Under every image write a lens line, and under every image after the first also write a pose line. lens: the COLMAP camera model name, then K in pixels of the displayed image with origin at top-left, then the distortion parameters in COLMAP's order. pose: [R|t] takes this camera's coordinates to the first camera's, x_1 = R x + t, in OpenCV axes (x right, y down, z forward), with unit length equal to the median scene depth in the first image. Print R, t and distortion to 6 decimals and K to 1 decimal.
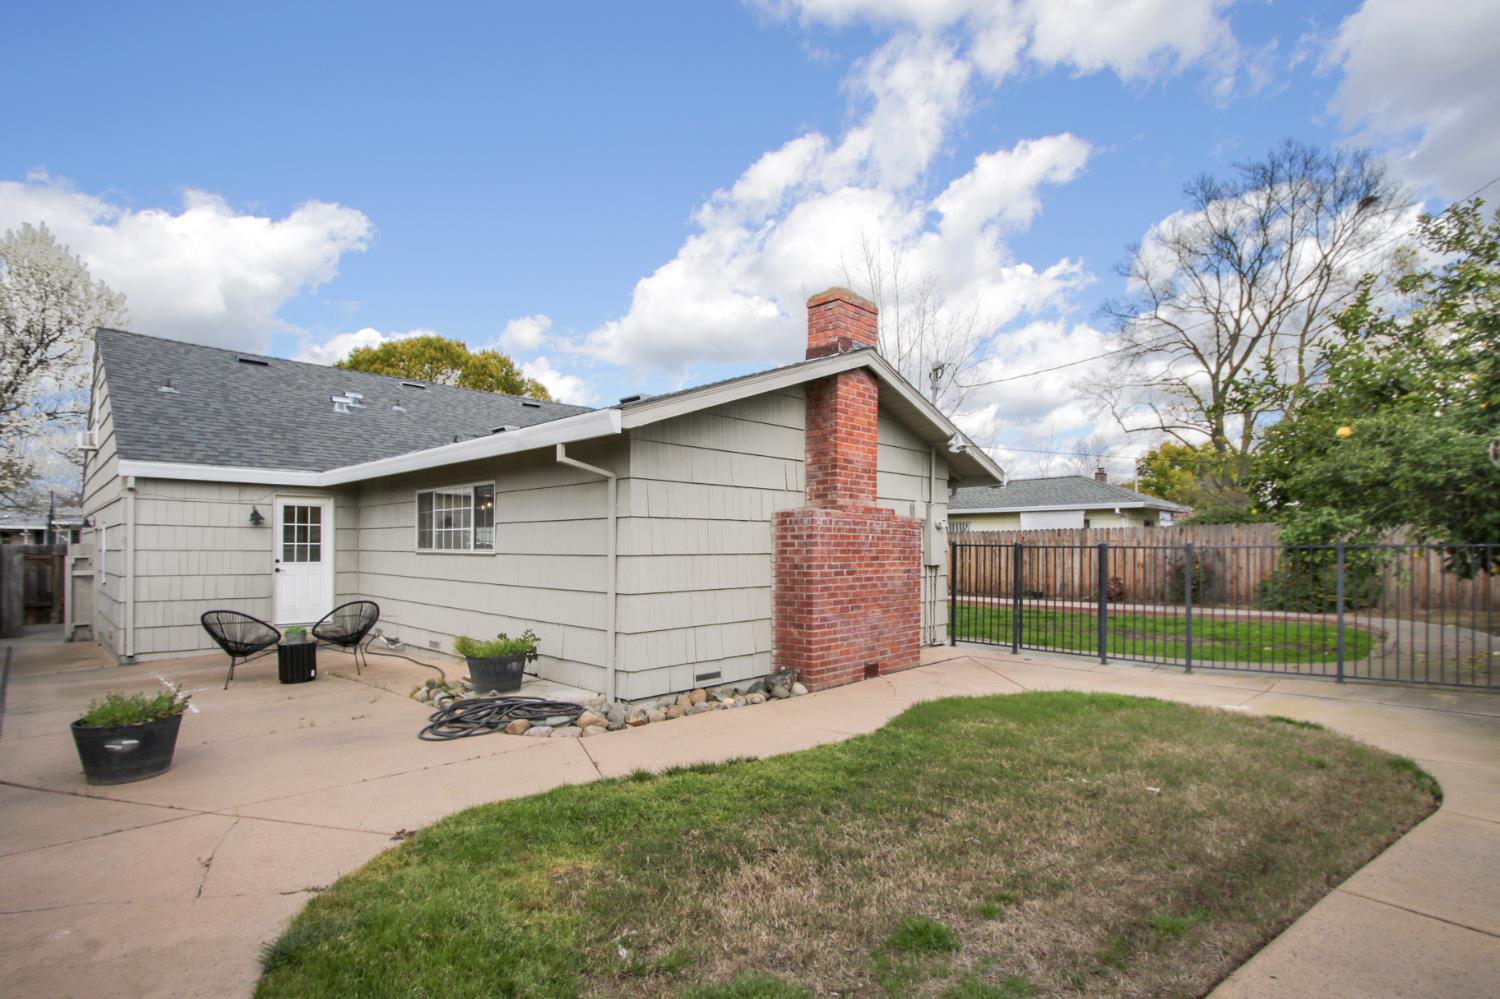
lens RADIAL K [[706.5, 0, 737.2], [0, 706.5, 543.9], [0, 0, 1]] dist [-0.009160, 0.004630]
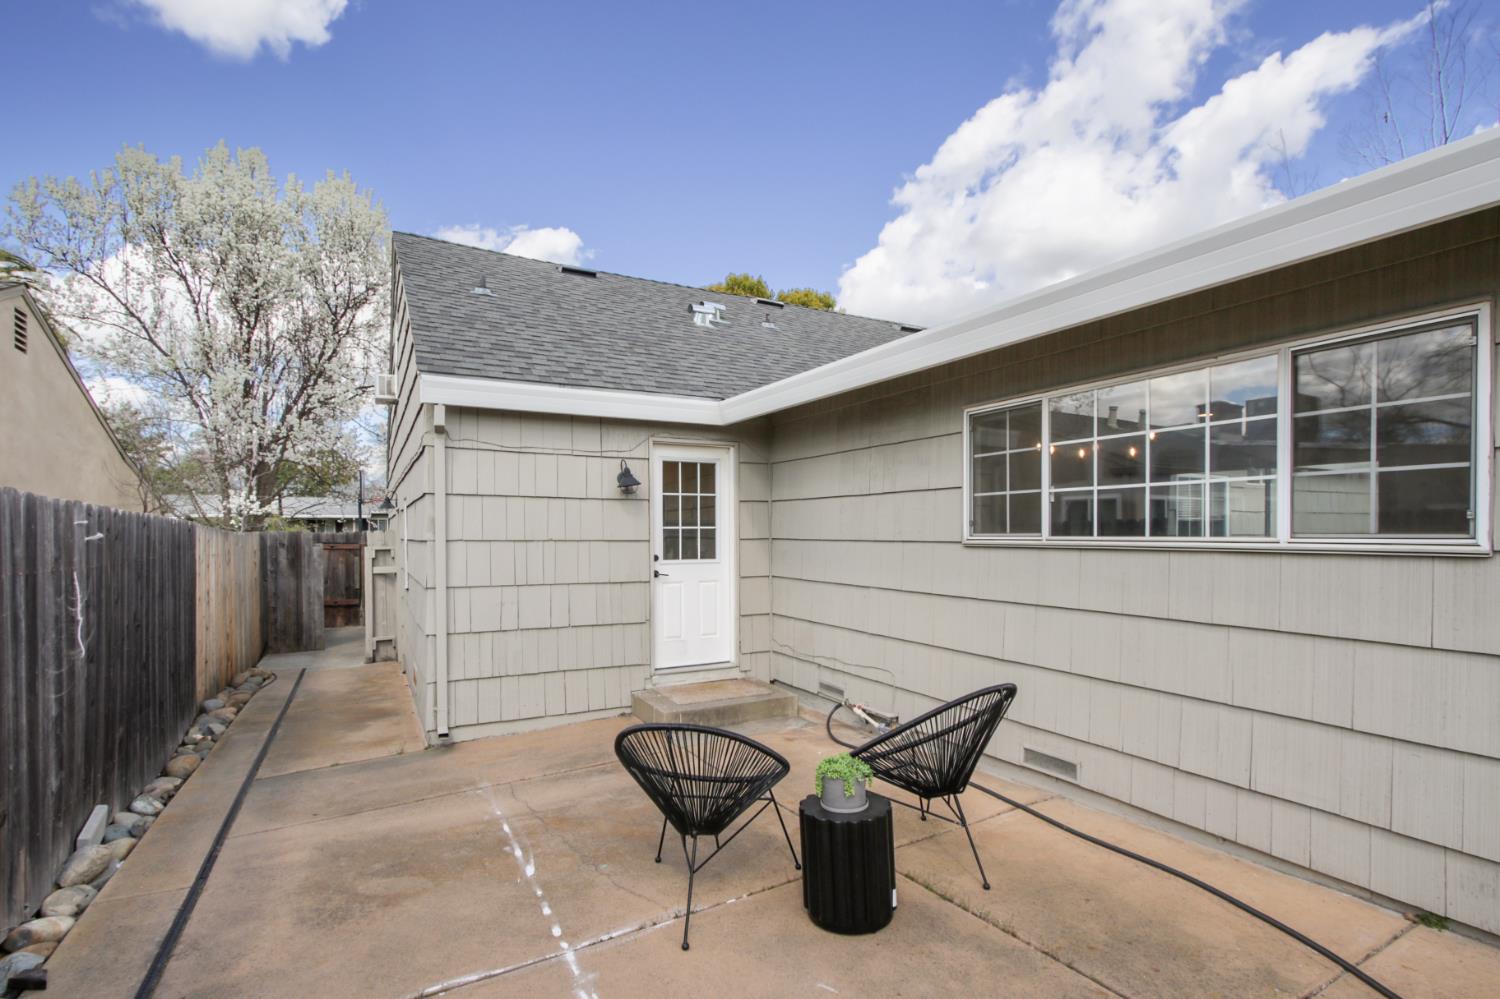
lens RADIAL K [[706.5, 0, 763.5], [0, 706.5, 530.1], [0, 0, 1]] dist [-0.009160, 0.004630]
pose [[0.962772, -0.010404, -0.270115, -0.408858], [0.012673, 0.999898, 0.006655, -0.000936], [0.270018, -0.009831, 0.962805, 0.467106]]
